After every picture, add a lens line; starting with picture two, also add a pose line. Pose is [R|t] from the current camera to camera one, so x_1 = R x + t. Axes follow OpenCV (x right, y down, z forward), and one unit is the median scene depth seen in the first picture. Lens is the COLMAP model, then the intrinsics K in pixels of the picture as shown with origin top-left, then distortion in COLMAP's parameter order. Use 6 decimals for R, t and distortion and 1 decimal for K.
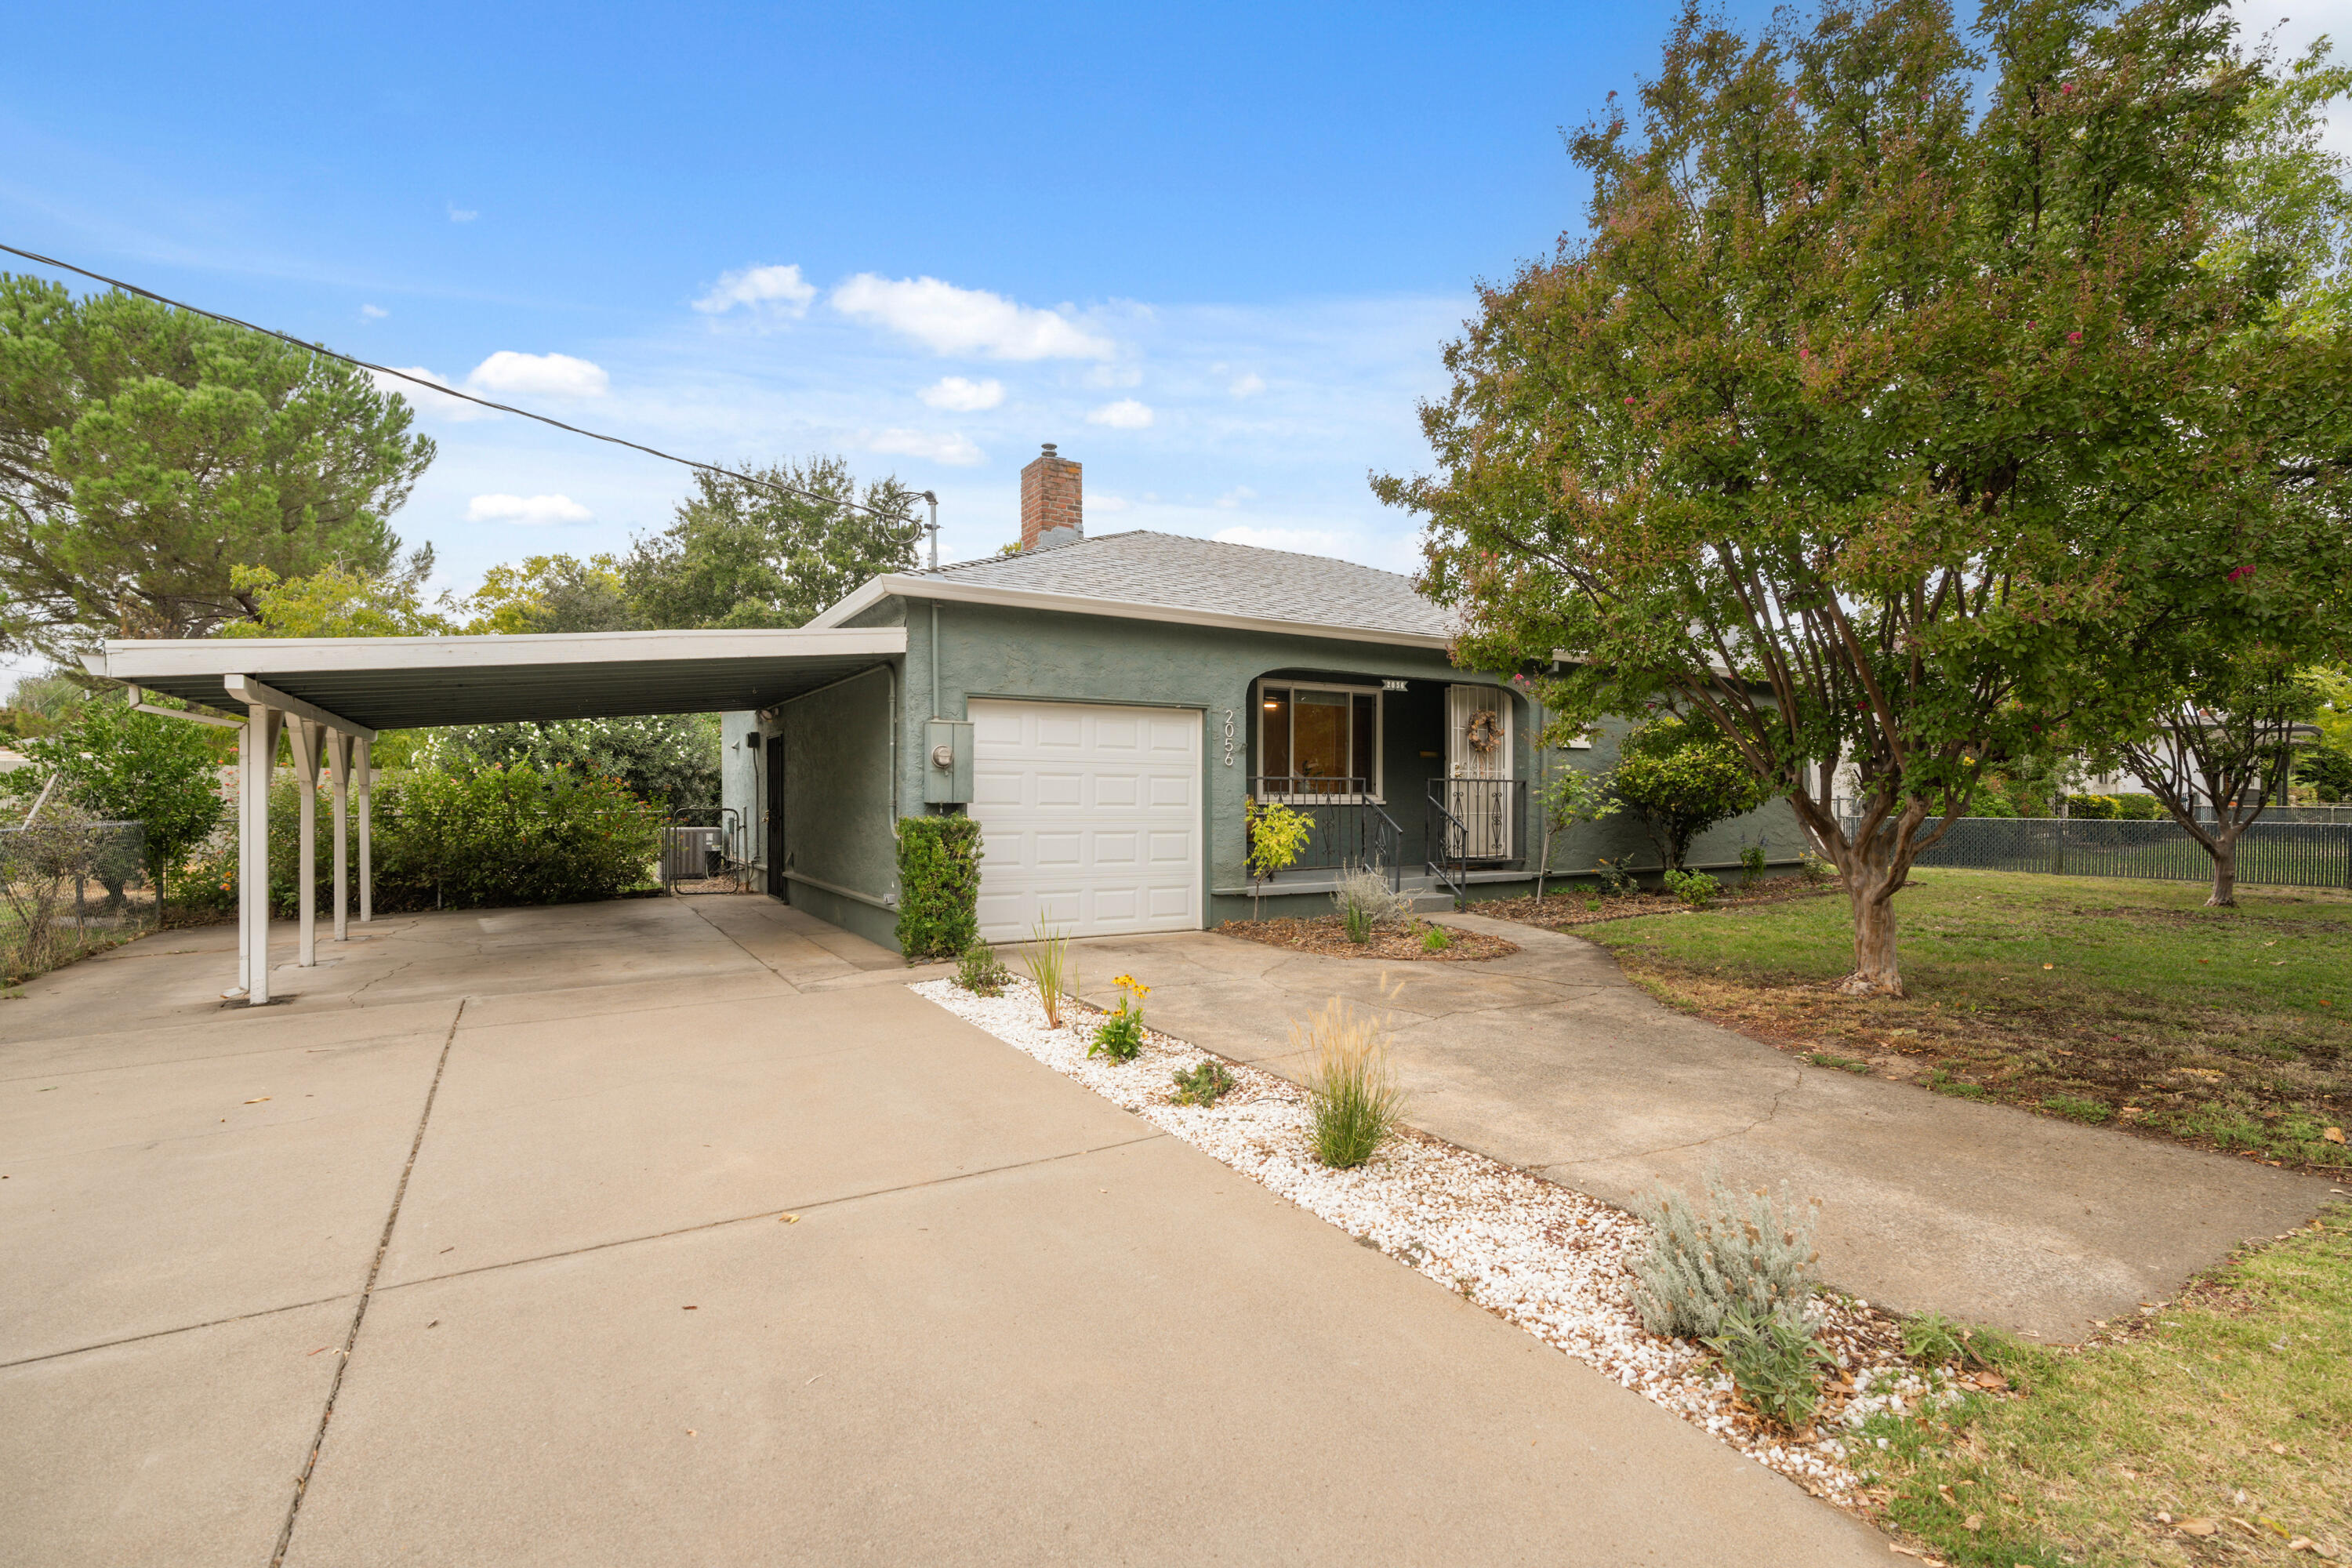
lens RADIAL K [[1062.2, 0, 1174.9], [0, 1062.2, 811.3], [0, 0, 1]] dist [-0.000246, 0.000414]
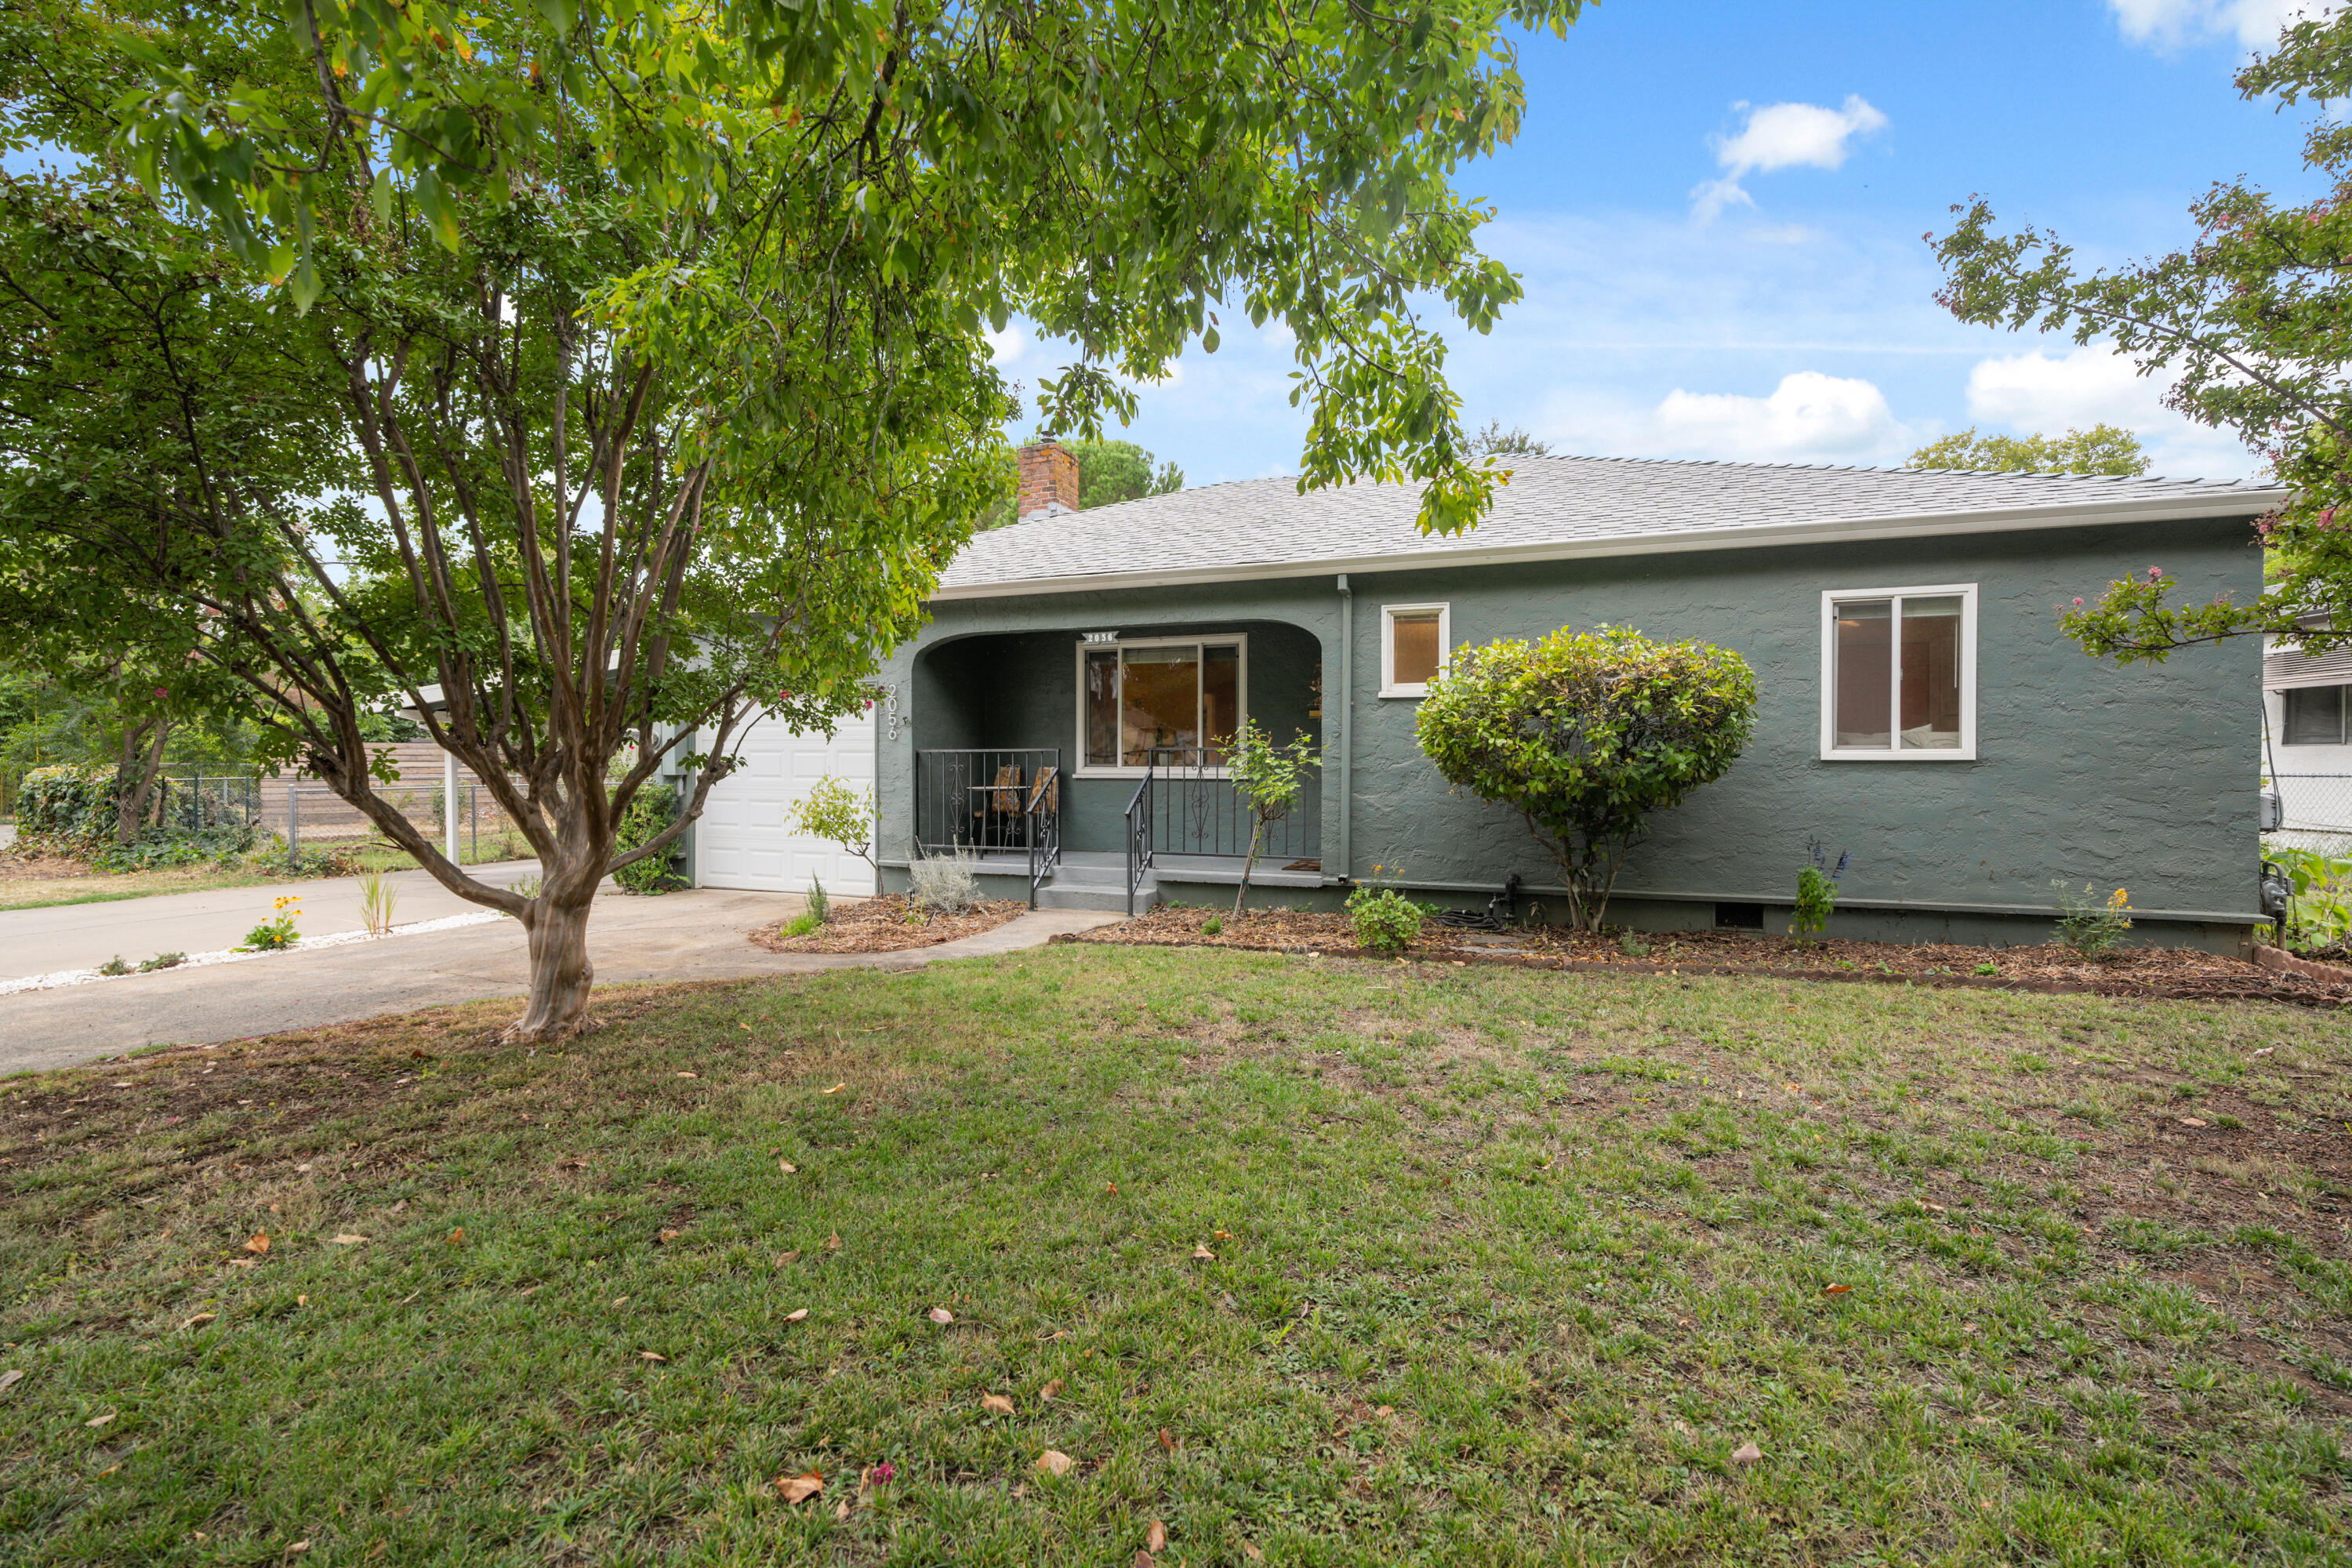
lens RADIAL K [[1051.2, 0, 1176.0], [0, 1051.2, 784.0], [0, 0, 1]] dist [-0.000579, 0.000187]
pose [[0.618357, 0.014235, -0.785768, 0.808027], [-0.007474, 0.999897, 0.012233, -0.012418], [0.785862, -0.001691, 0.618400, 0.478158]]
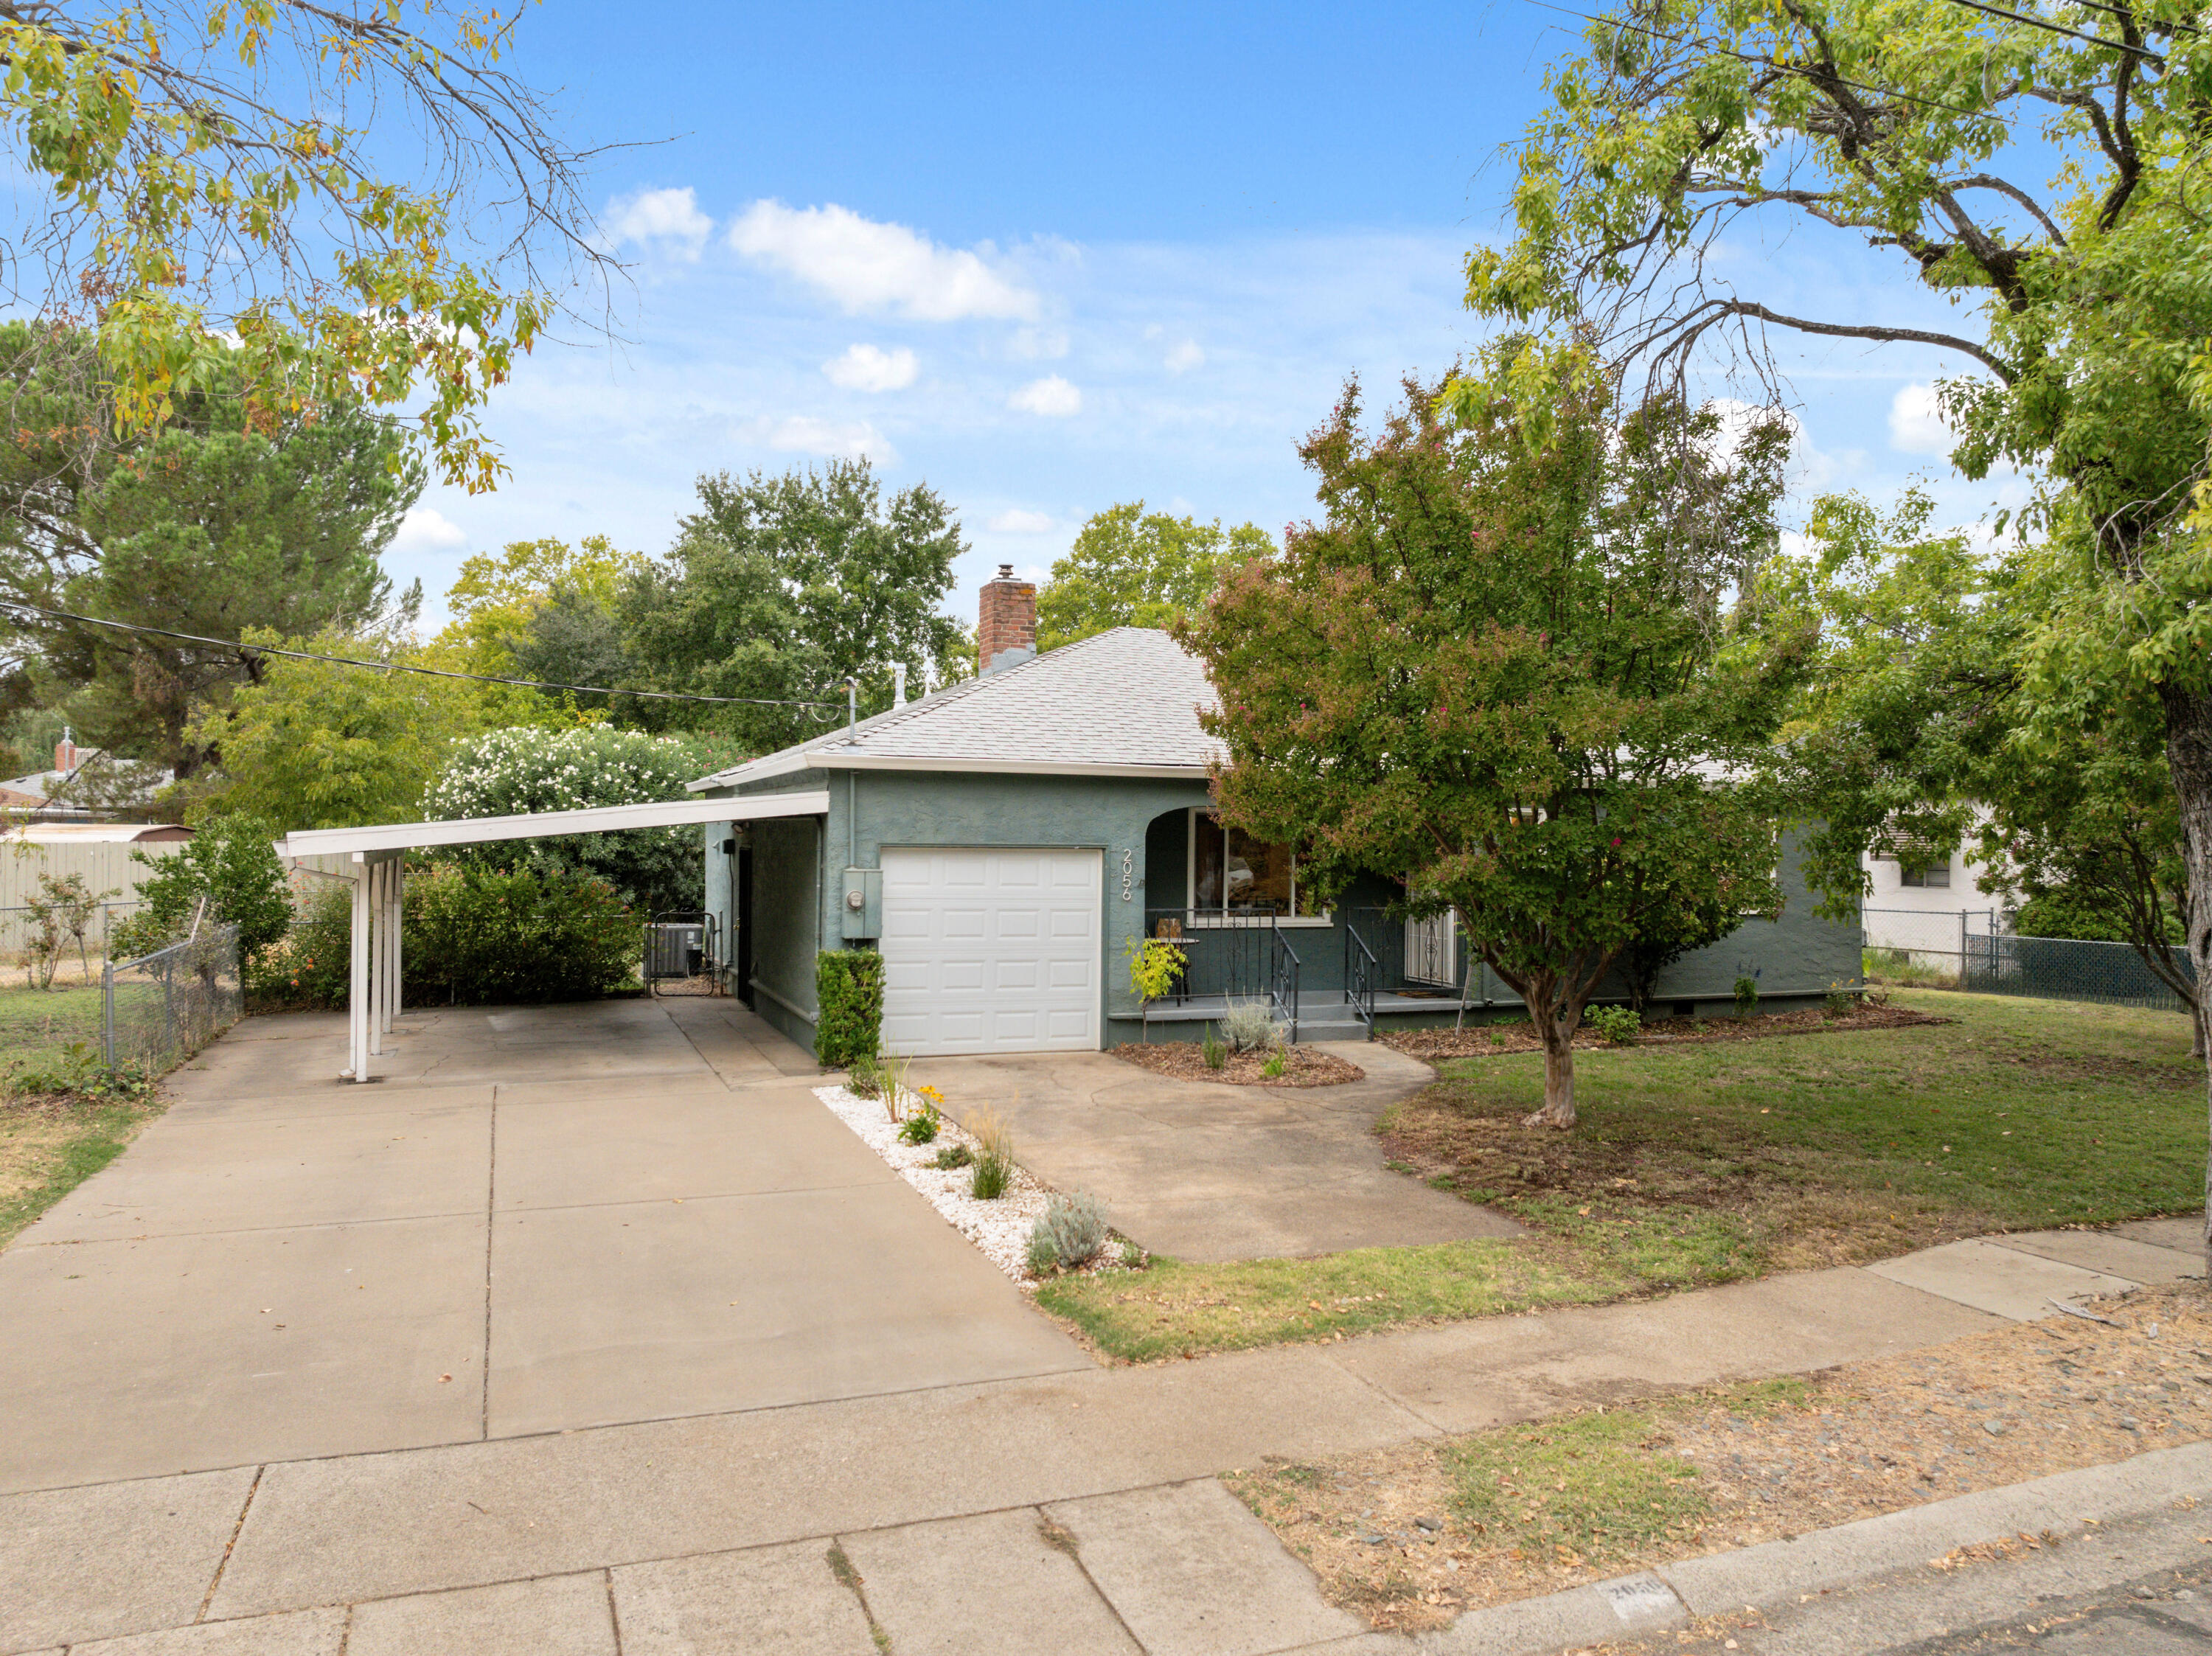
lens RADIAL K [[1559.4, 0, 1106.0], [0, 1559.4, 828.0], [0, 0, 1]] dist [-0.001177, -0.057959]
pose [[0.984773, 0.011181, -0.173486, 0.246377], [-0.014410, 0.999745, -0.017365, -0.071738], [0.173248, 0.019601, 0.984683, -0.464449]]
